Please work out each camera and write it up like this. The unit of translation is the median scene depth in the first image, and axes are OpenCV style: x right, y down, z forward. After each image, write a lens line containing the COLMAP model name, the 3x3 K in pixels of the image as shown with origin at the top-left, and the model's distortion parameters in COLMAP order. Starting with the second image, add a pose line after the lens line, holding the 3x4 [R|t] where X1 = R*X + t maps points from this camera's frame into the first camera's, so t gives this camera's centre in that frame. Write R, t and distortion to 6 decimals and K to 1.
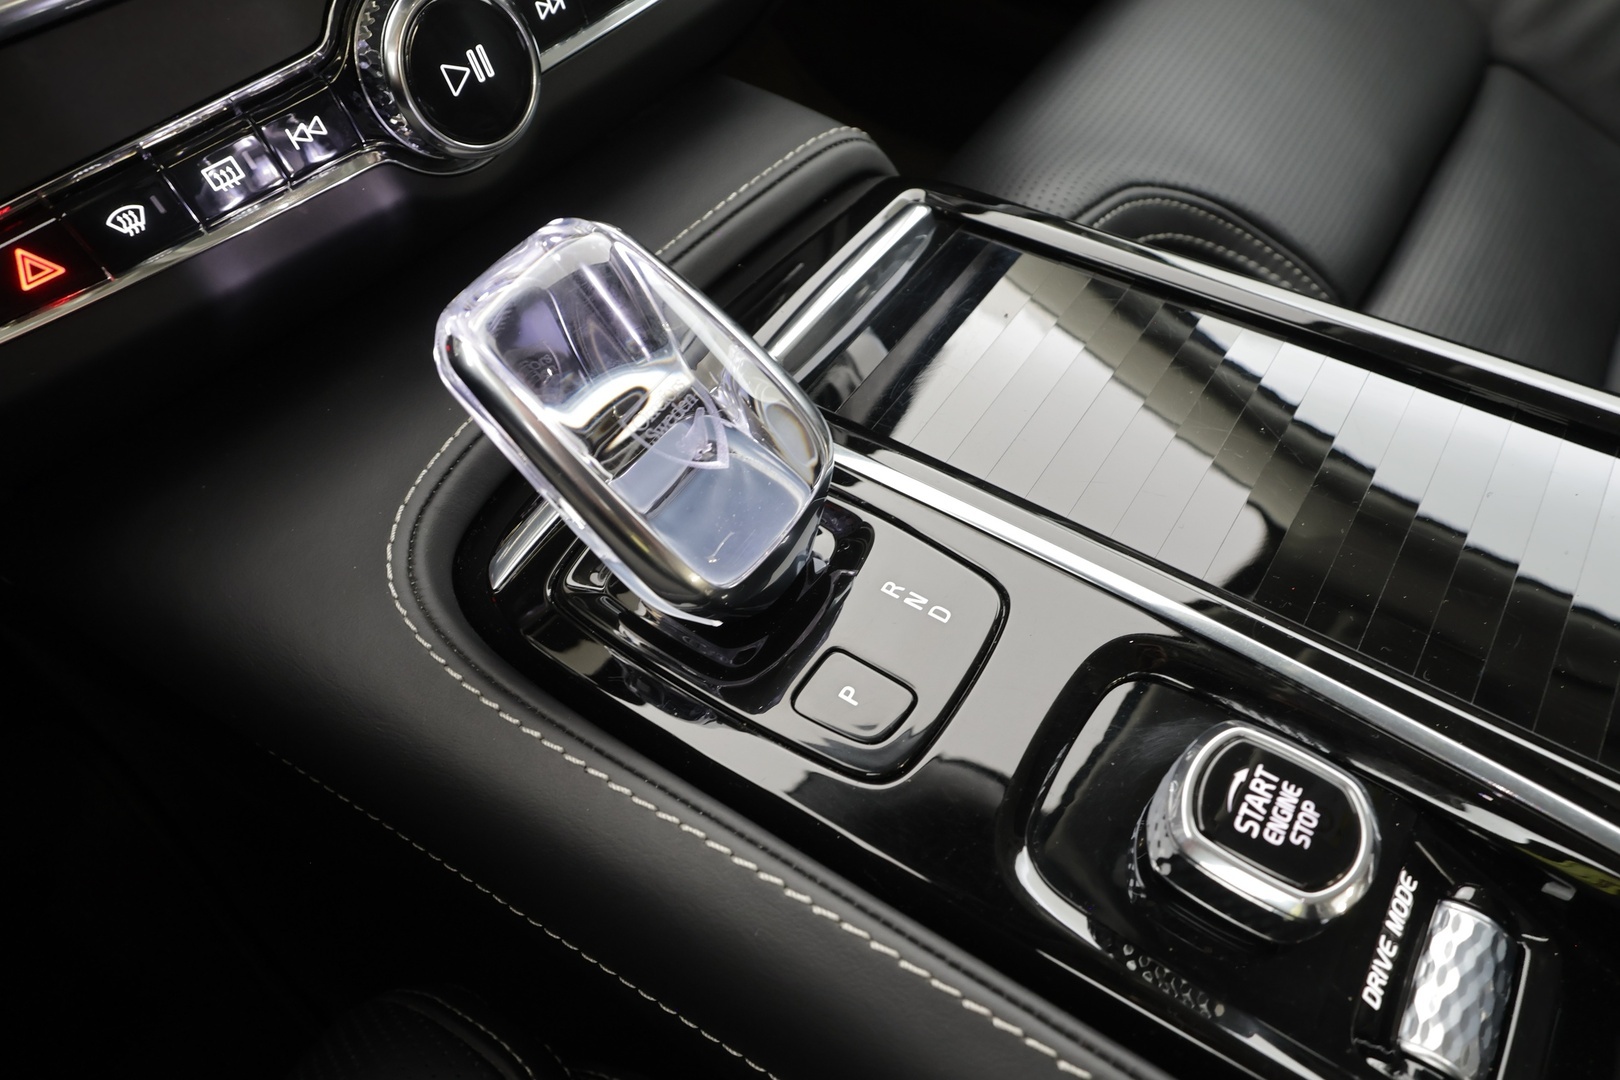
lens RADIAL K [[983.5, 0, 809.6], [0, 983.5, 548.5], [0, 0, 1]] dist [0.016818, -0.012569]
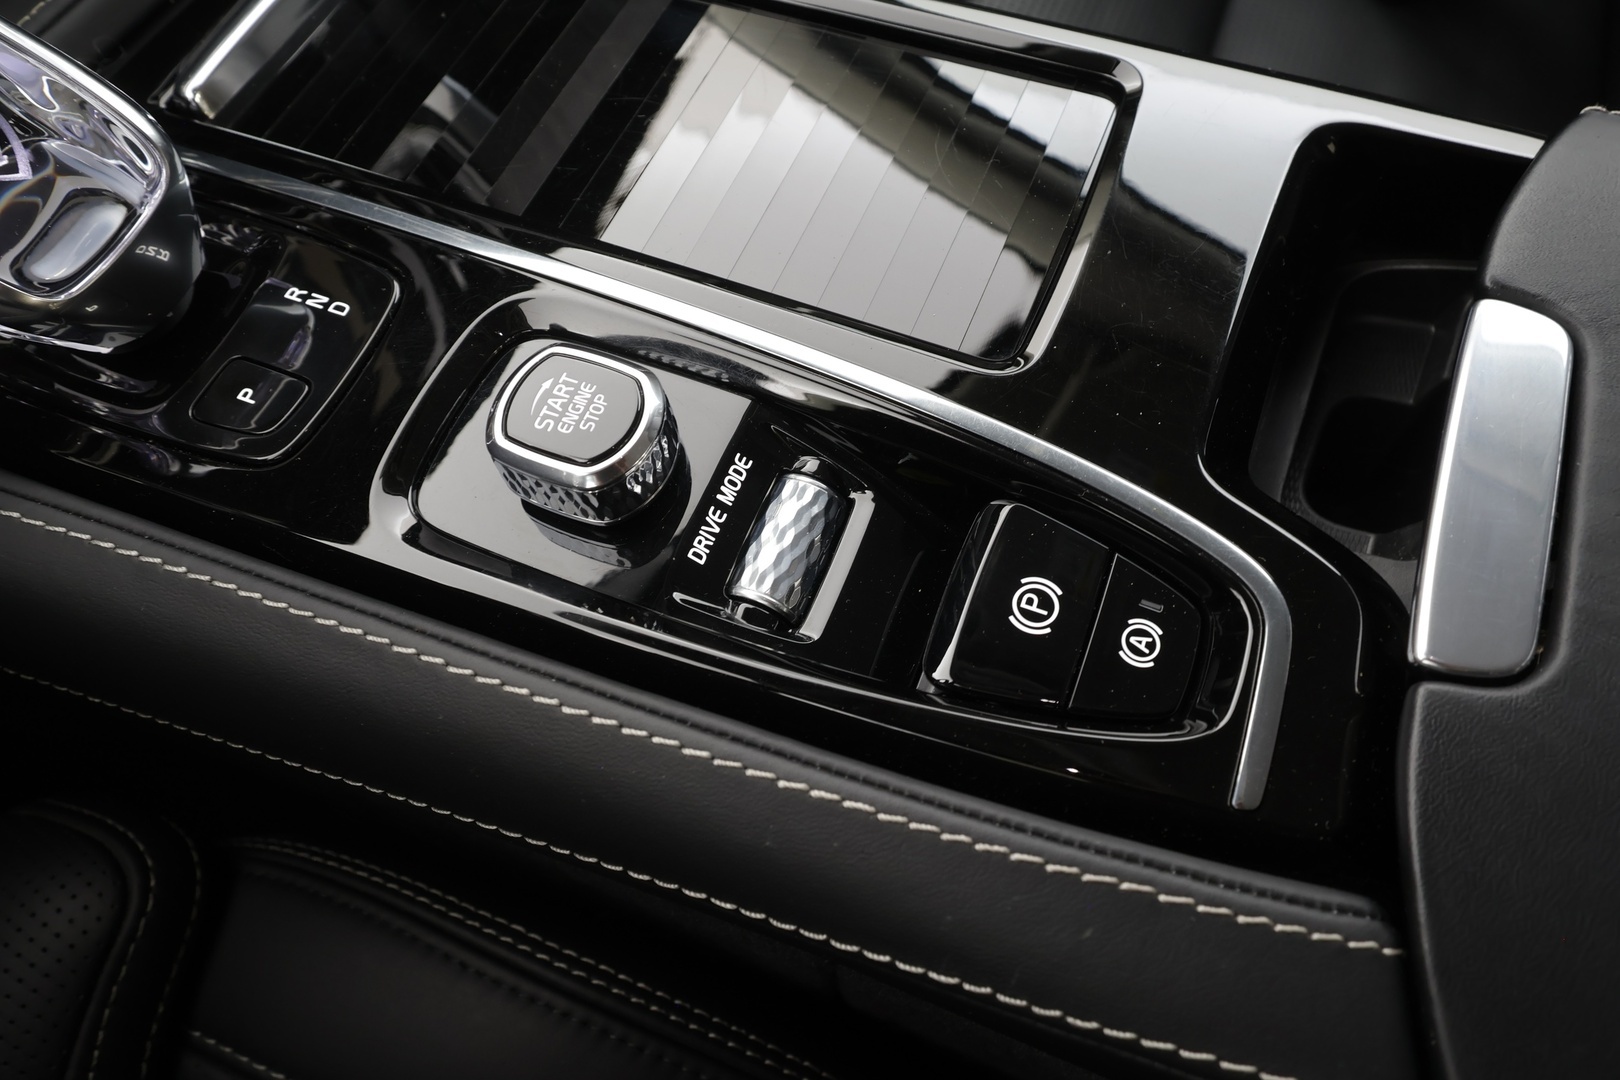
lens RADIAL K [[1046.7, 0, 810.1], [0, 1046.7, 540.4], [0, 0, 1]] dist [-0.005585, 0.000933]
pose [[0.976435, -0.179115, 0.120388, 0.526921], [0.159020, 0.974265, 0.159751, 0.247733], [-0.145904, -0.136843, 0.979789, -0.216096]]
